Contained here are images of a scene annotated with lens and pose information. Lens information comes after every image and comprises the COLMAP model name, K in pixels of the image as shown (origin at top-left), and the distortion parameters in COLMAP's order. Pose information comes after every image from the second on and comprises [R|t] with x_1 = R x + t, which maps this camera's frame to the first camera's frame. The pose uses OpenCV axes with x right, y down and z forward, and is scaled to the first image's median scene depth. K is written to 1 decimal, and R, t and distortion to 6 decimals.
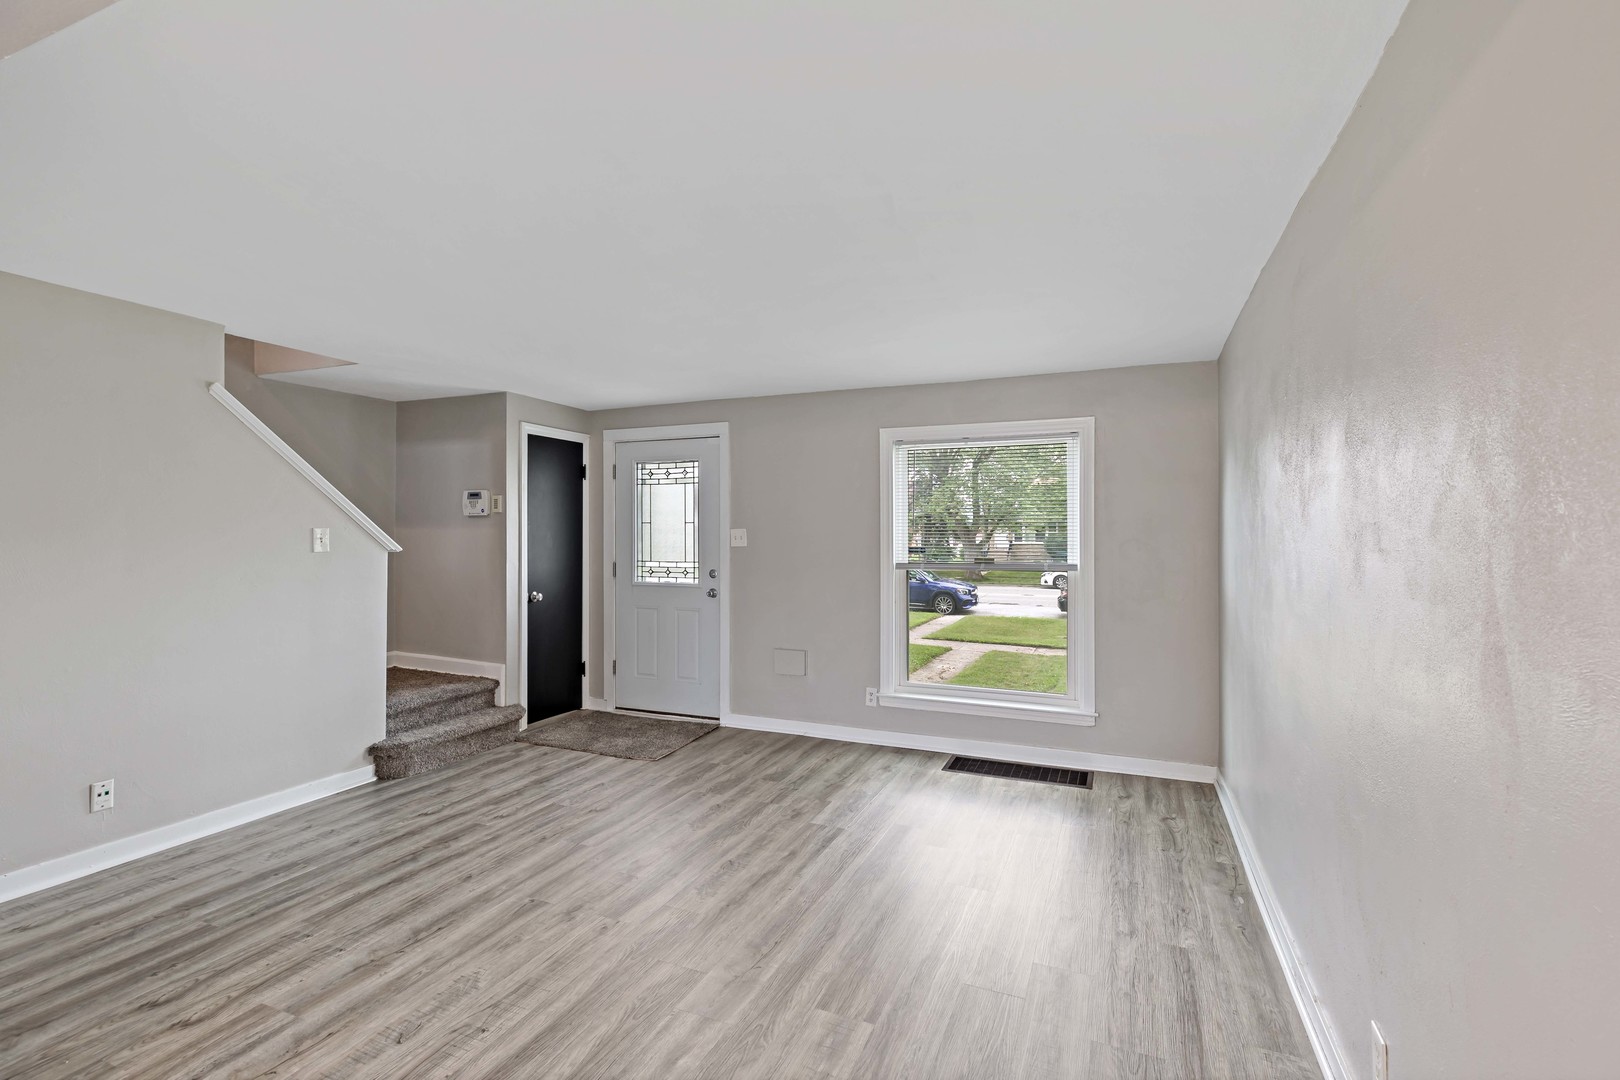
lens RADIAL K [[731.2, 0, 813.6], [0, 731.2, 531.9], [0, 0, 1]] dist [0.005232, -0.000690]
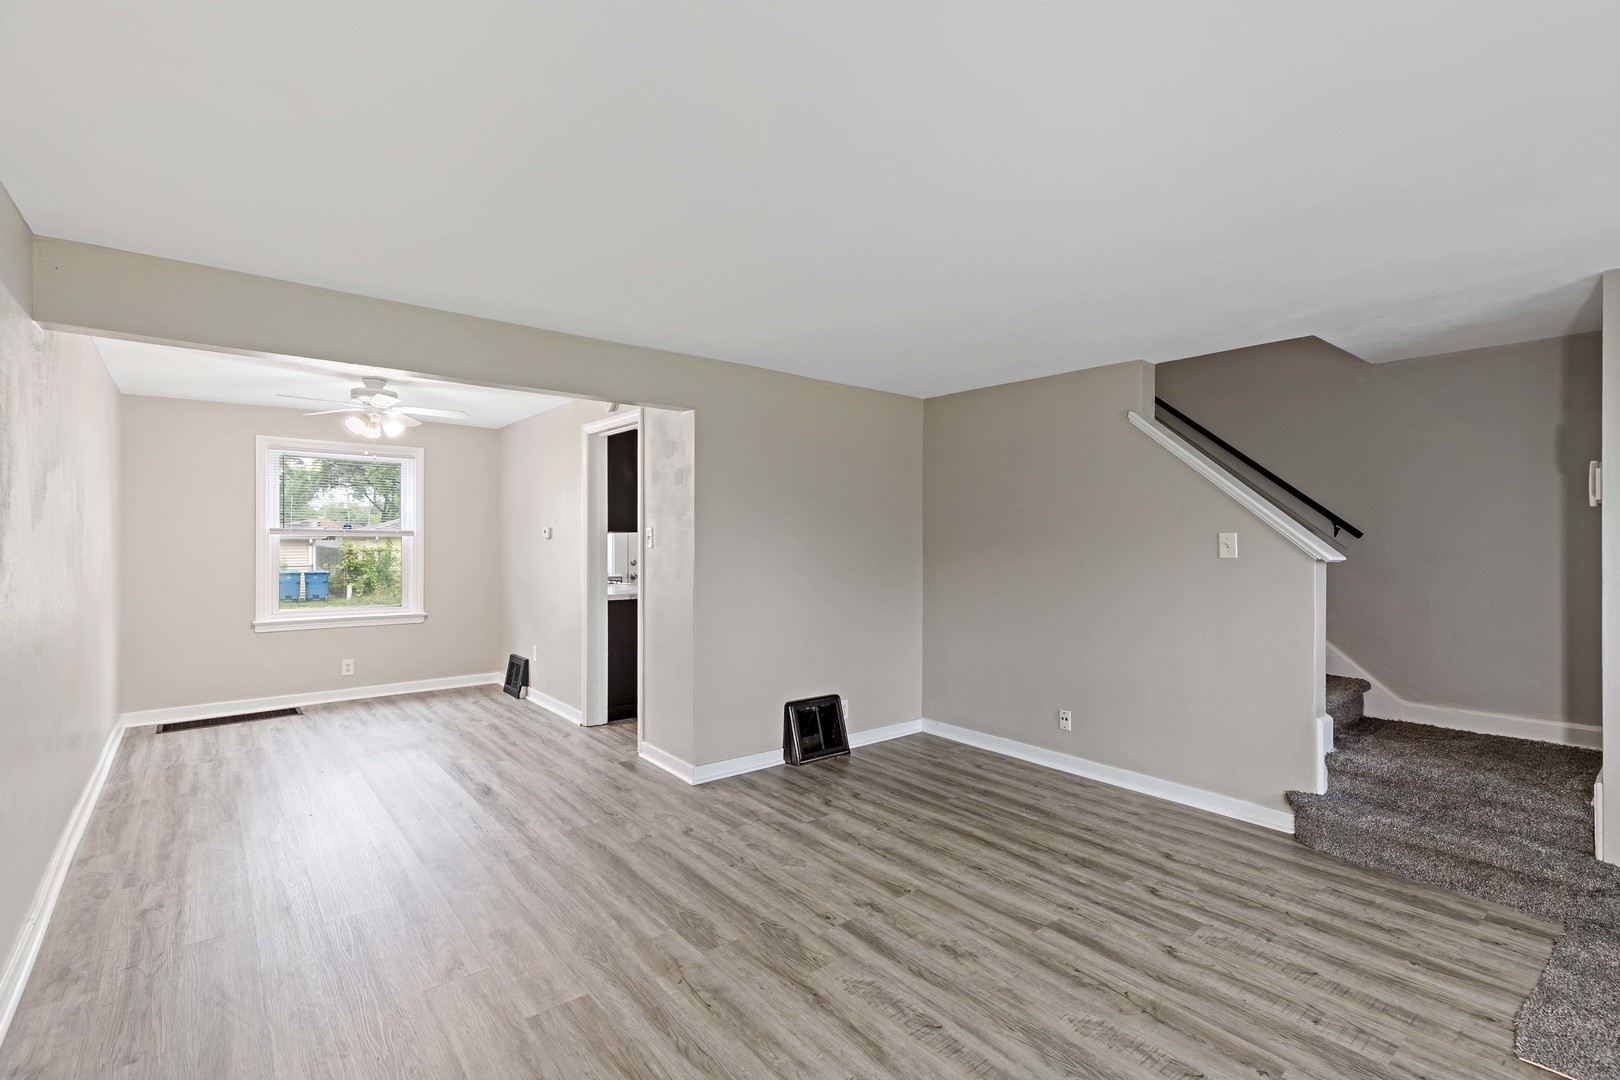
lens RADIAL K [[731.2, 0, 813.1], [0, 731.2, 543.5], [0, 0, 1]] dist [0.005232, -0.000690]
pose [[-0.459304, 0.001648, -0.888278, 0.532051], [-0.002401, 0.999992, 0.003097, 0.008886], [0.888276, 0.003555, -0.459297, 1.210132]]
